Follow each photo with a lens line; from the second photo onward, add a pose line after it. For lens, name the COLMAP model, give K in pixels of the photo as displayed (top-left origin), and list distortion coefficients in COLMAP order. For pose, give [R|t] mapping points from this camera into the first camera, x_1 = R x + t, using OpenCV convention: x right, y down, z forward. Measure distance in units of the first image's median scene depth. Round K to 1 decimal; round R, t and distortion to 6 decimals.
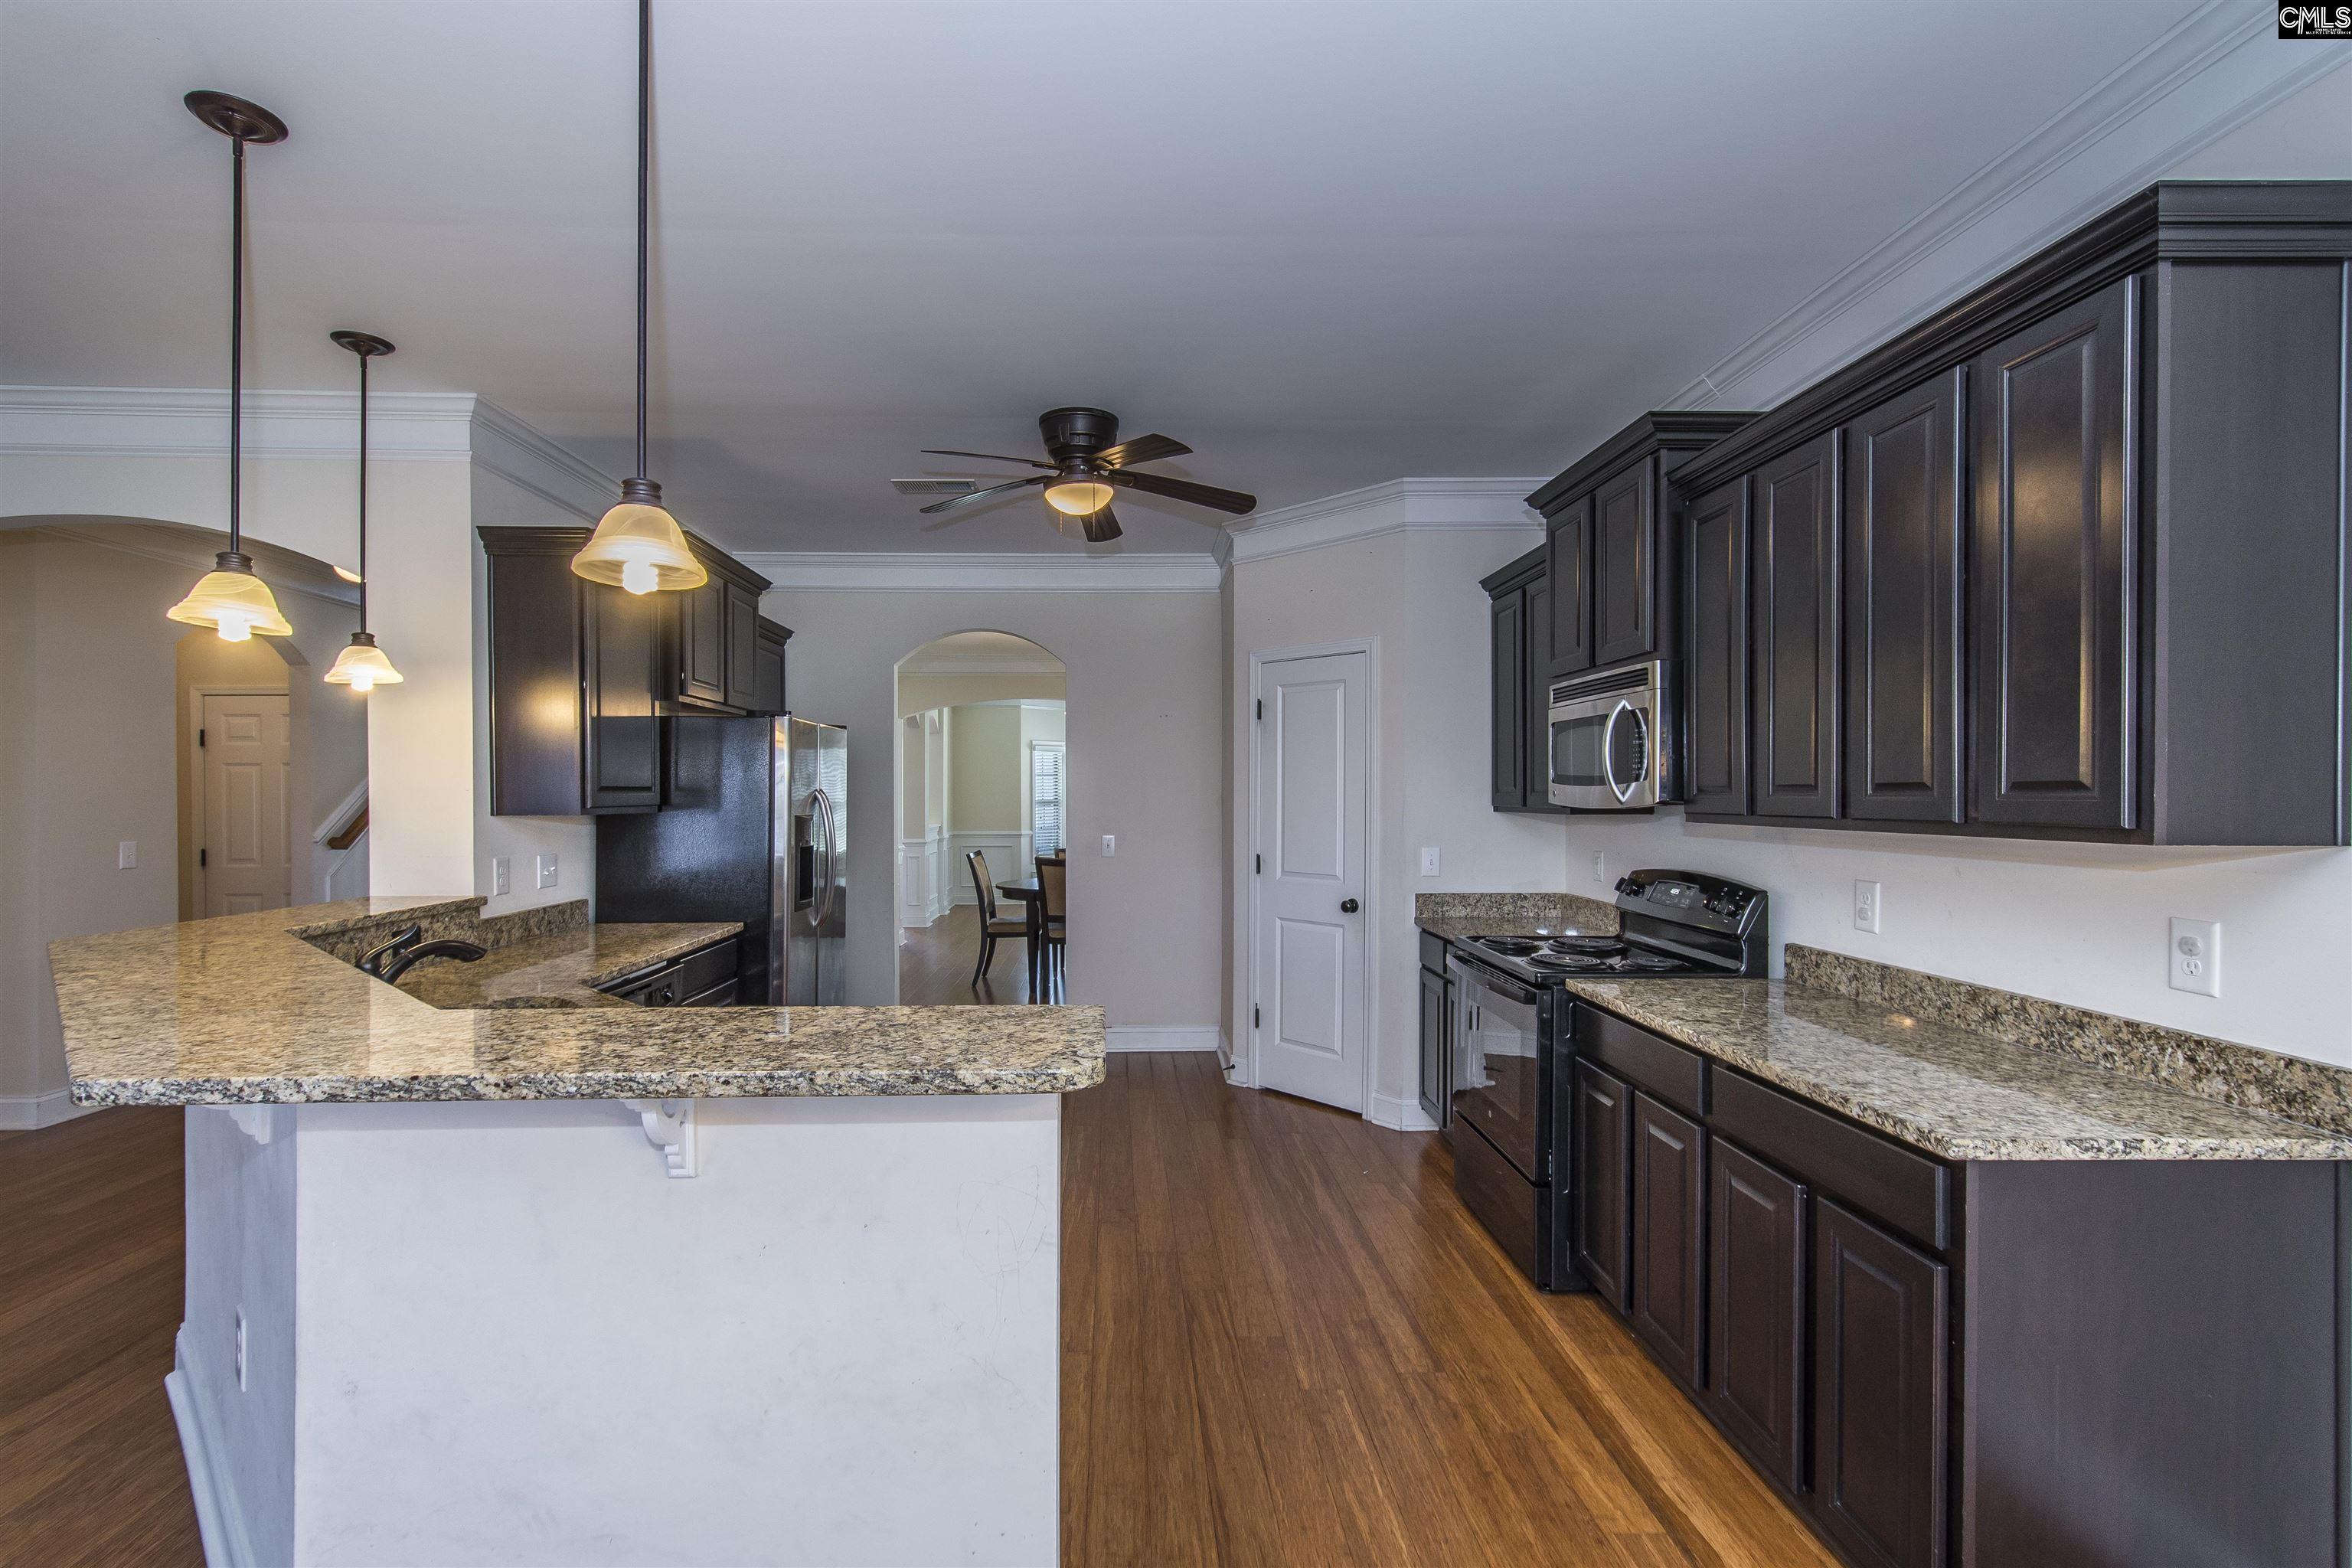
lens RADIAL K [[1064.7, 0, 1147.9], [0, 1064.7, 800.6], [0, 0, 1]] dist [0.009762, -0.001846]
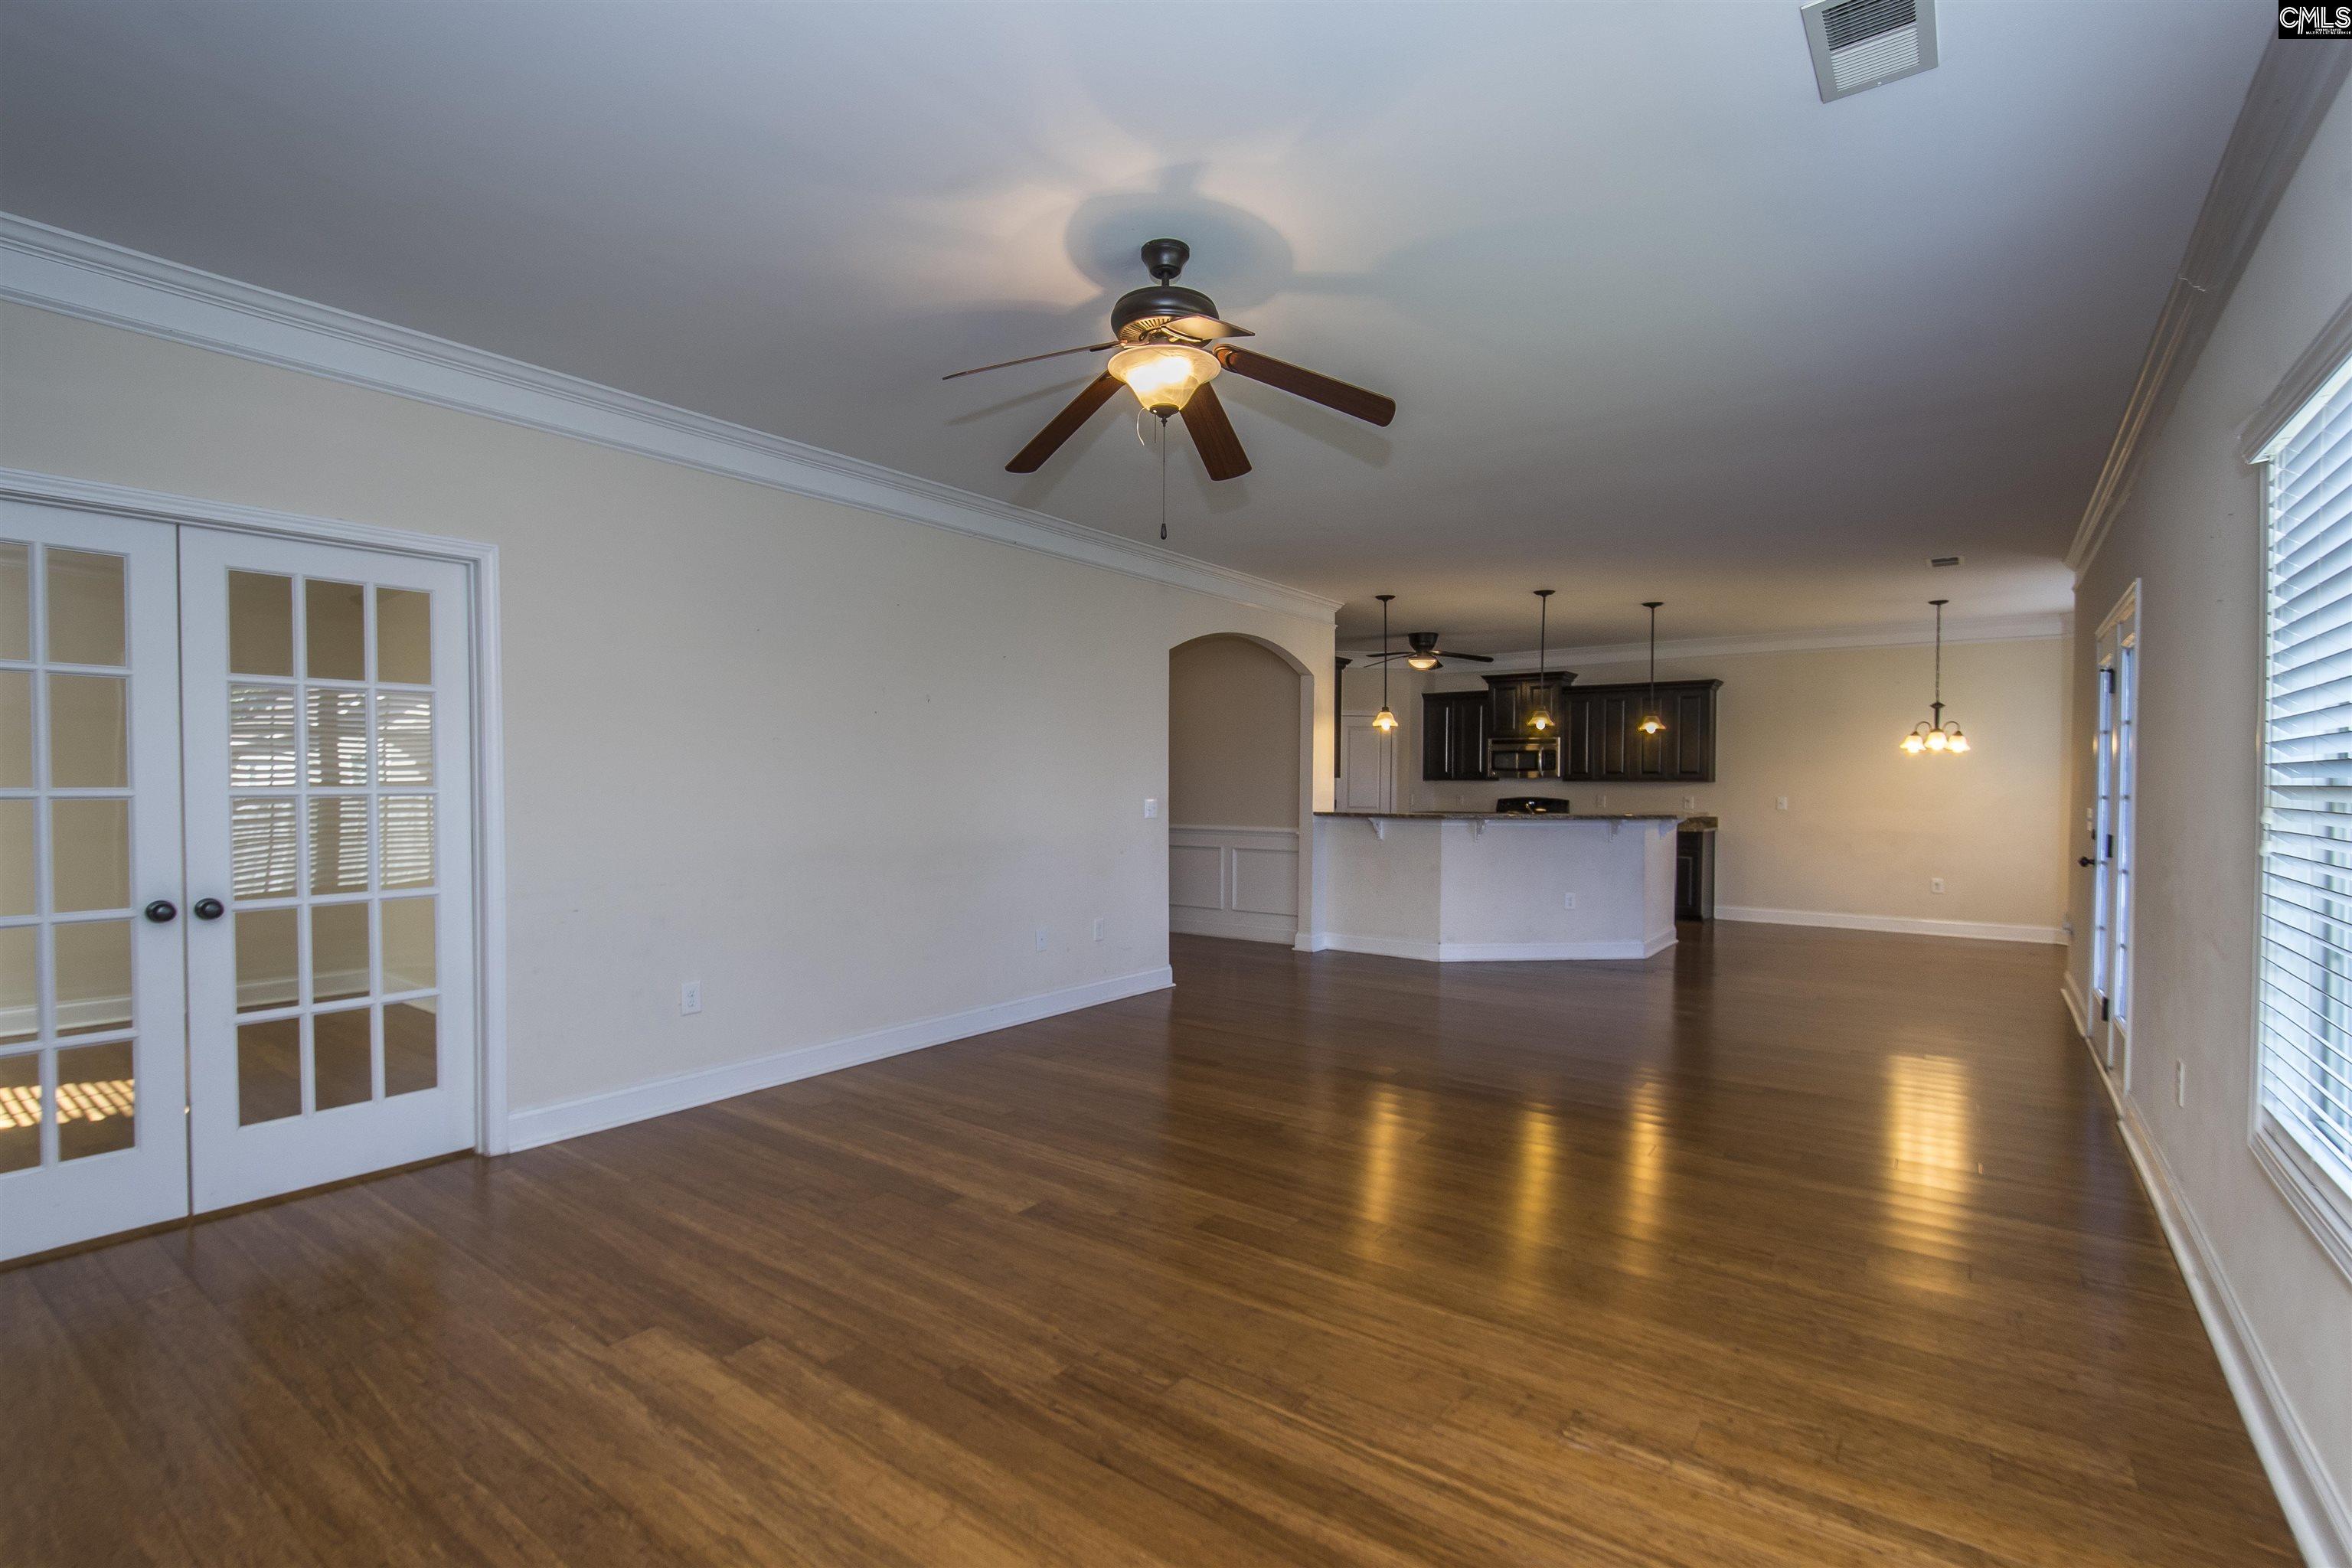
lens RADIAL K [[1076.5, 0, 1131.3], [0, 1076.5, 803.2], [0, 0, 1]] dist [-0.000099, -0.001910]
pose [[0.637512, -0.010036, 0.770375, -2.842372], [-0.000967, 0.999904, 0.013827, 0.039351], [-0.770439, -0.009560, 0.637441, -0.195563]]
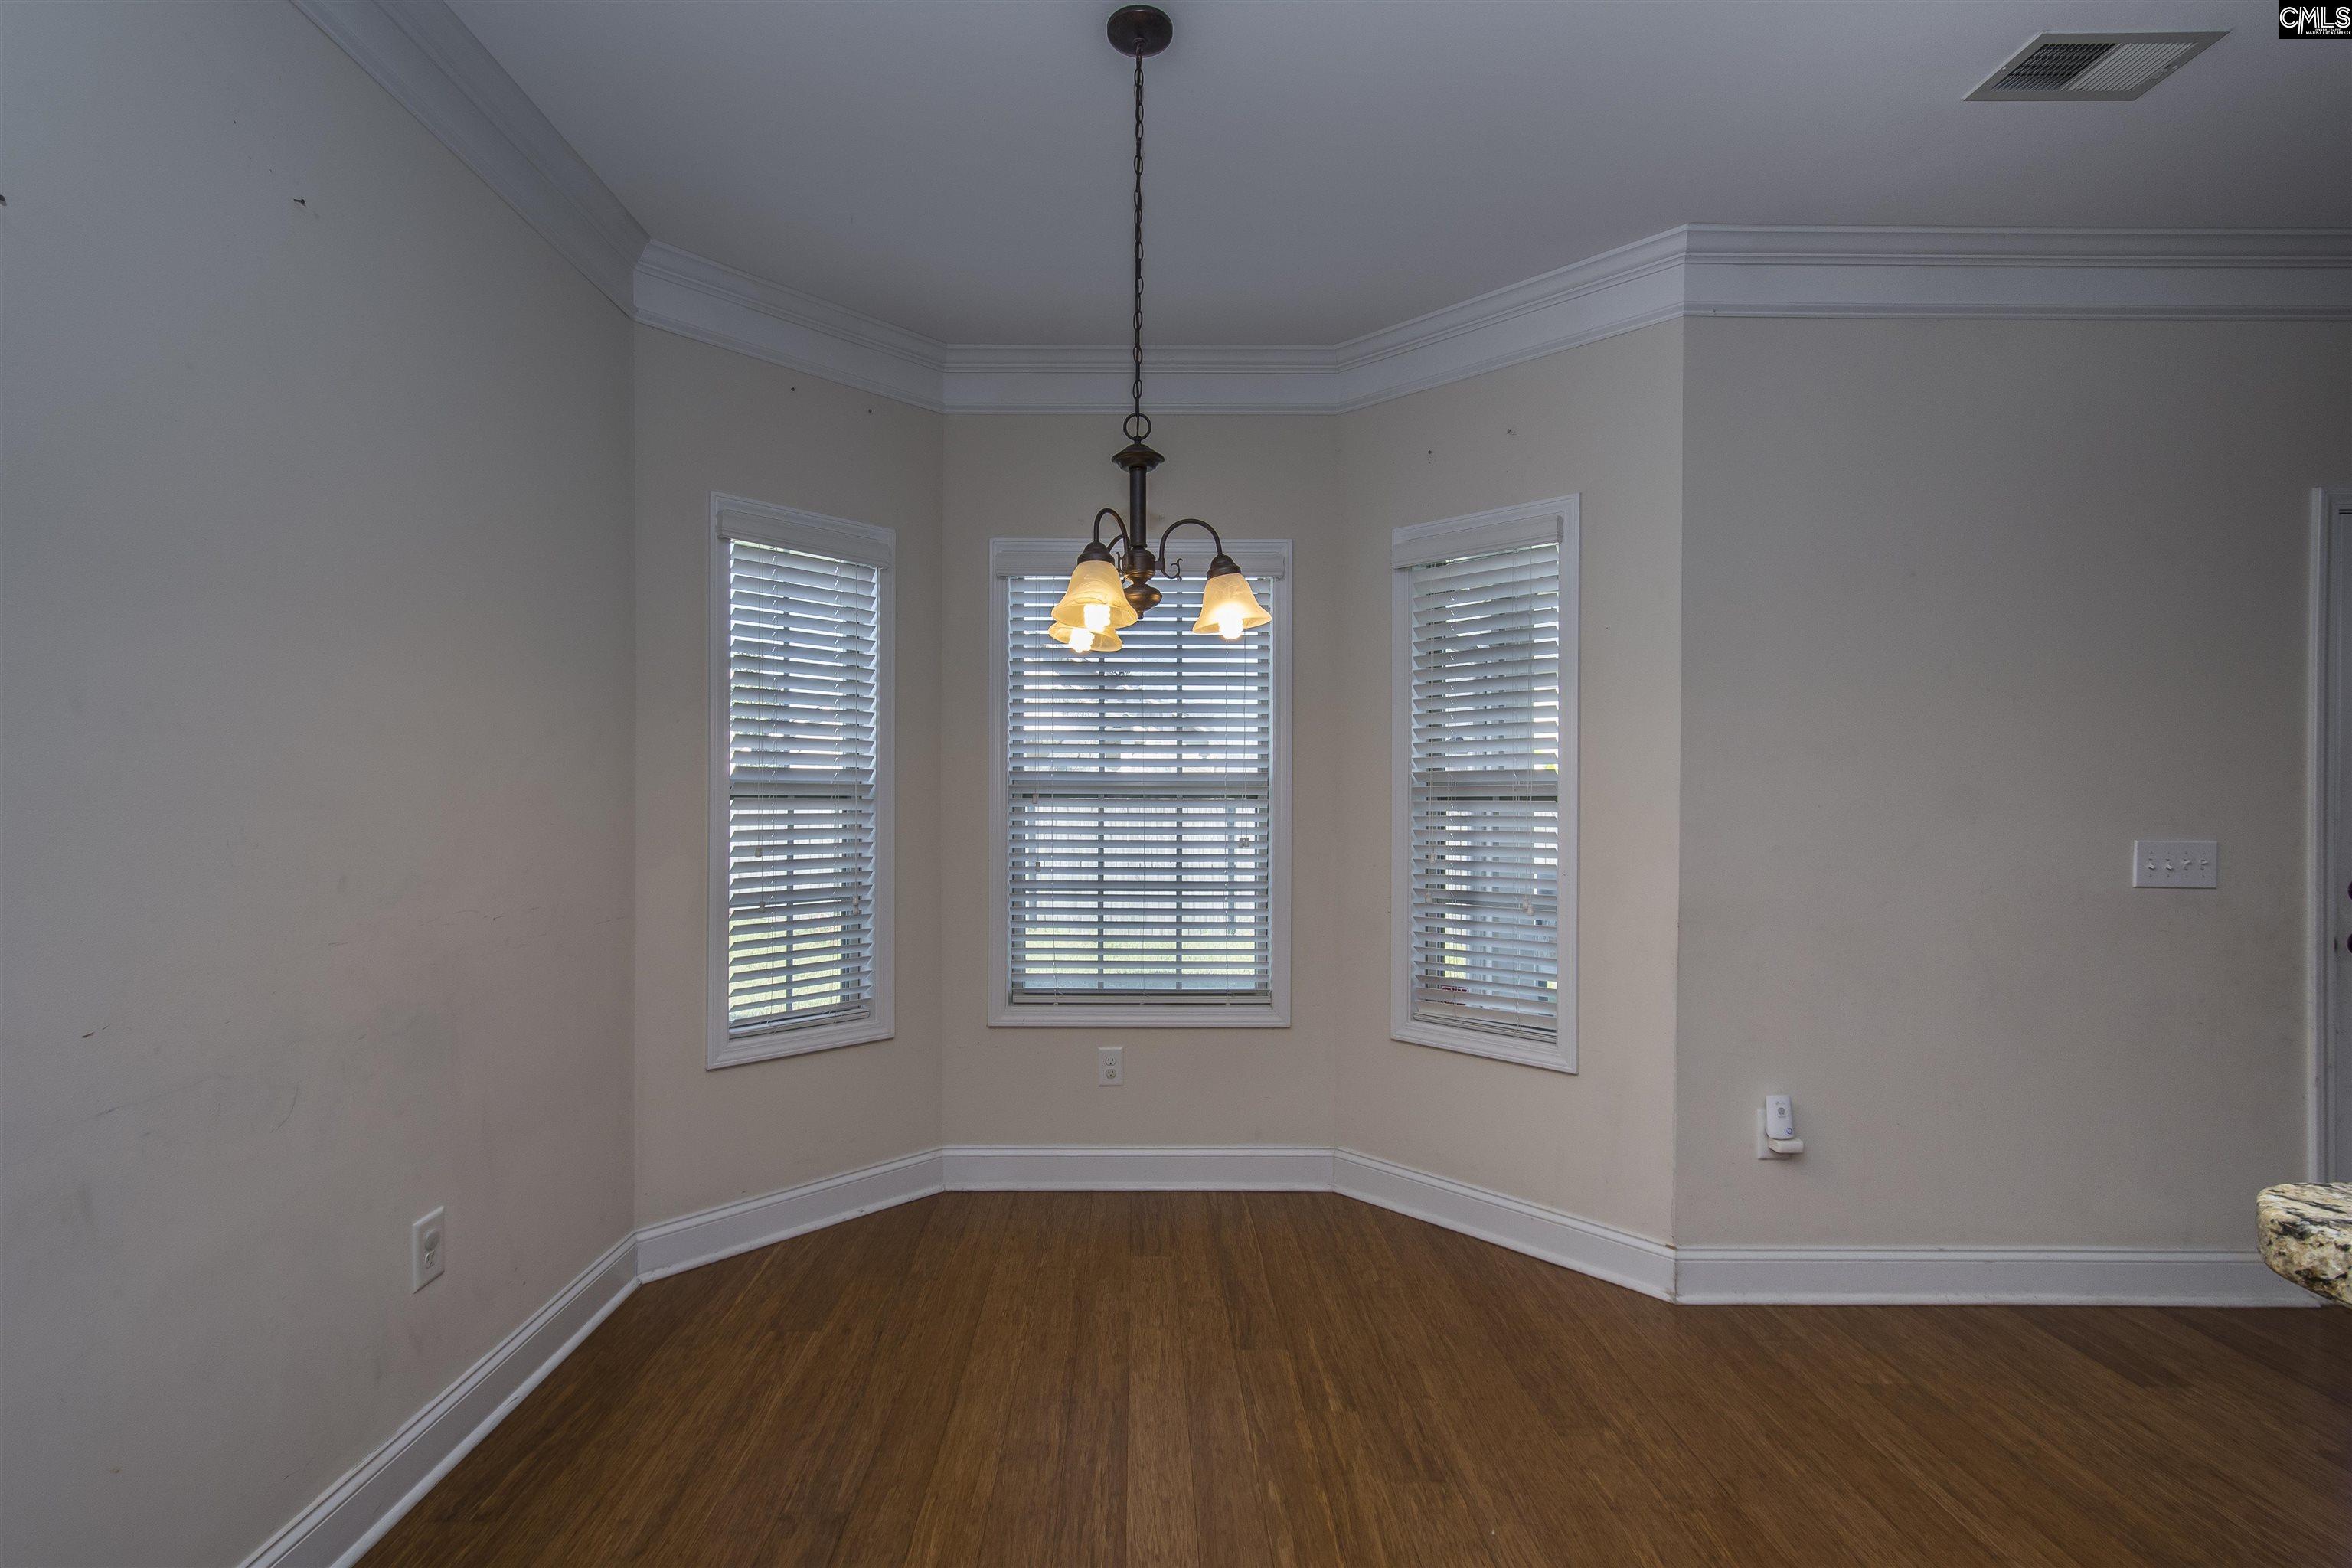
lens RADIAL K [[1064.7, 0, 1166.5], [0, 1064.7, 798.8], [0, 0, 1]] dist [0.009762, -0.001846]
pose [[-0.999980, -0.003782, 0.005051, 0.136908], [-0.003745, 0.999966, 0.007286, 0.034318], [-0.005078, 0.007267, -0.999961, 0.530445]]
